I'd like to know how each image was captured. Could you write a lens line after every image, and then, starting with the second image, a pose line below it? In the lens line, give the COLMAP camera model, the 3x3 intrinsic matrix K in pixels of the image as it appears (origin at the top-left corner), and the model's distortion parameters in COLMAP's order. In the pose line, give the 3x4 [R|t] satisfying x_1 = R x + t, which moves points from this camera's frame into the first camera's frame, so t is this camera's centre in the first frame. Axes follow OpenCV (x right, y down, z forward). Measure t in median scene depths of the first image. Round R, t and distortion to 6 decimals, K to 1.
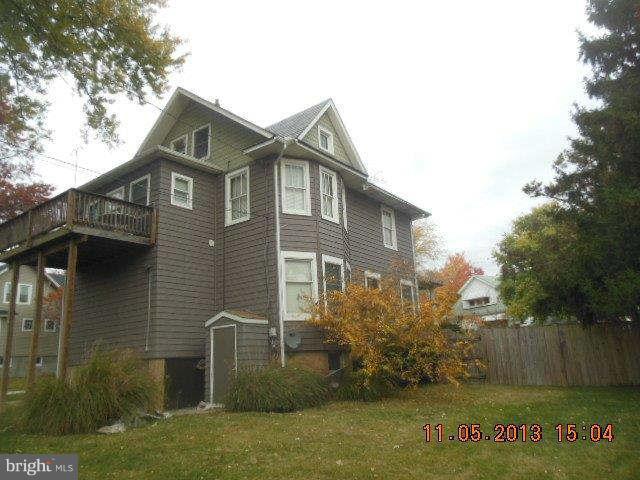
lens RADIAL K [[488.8, 0, 319.9], [0, 488.8, 241.8], [0, 0, 1]] dist [-0.031404, 0.009246]
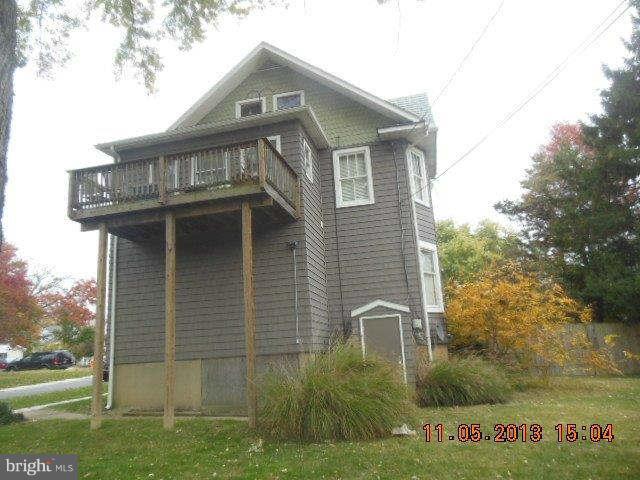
lens RADIAL K [[488.8, 0, 321.9], [0, 488.8, 236.8], [0, 0, 1]] dist [-0.031404, 0.009246]
pose [[0.896280, 0.095477, 0.433090, -0.633666], [-0.088567, 0.995414, -0.036154, 0.060805], [-0.434555, -0.005954, 0.900625, 0.201723]]
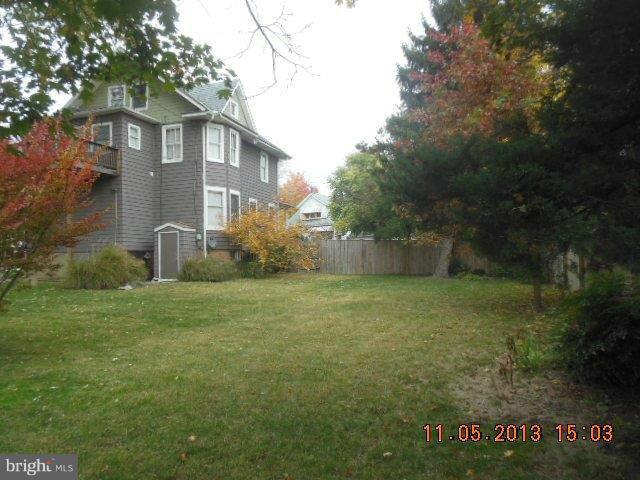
lens RADIAL K [[488.8, 0, 314.3], [0, 488.8, 237.8], [0, 0, 1]] dist [-0.031404, 0.009246]
pose [[0.944389, 0.045784, 0.325629, -0.237651], [-0.106551, 0.979439, 0.171308, -0.115632], [-0.311090, -0.196478, 0.929849, -0.555097]]
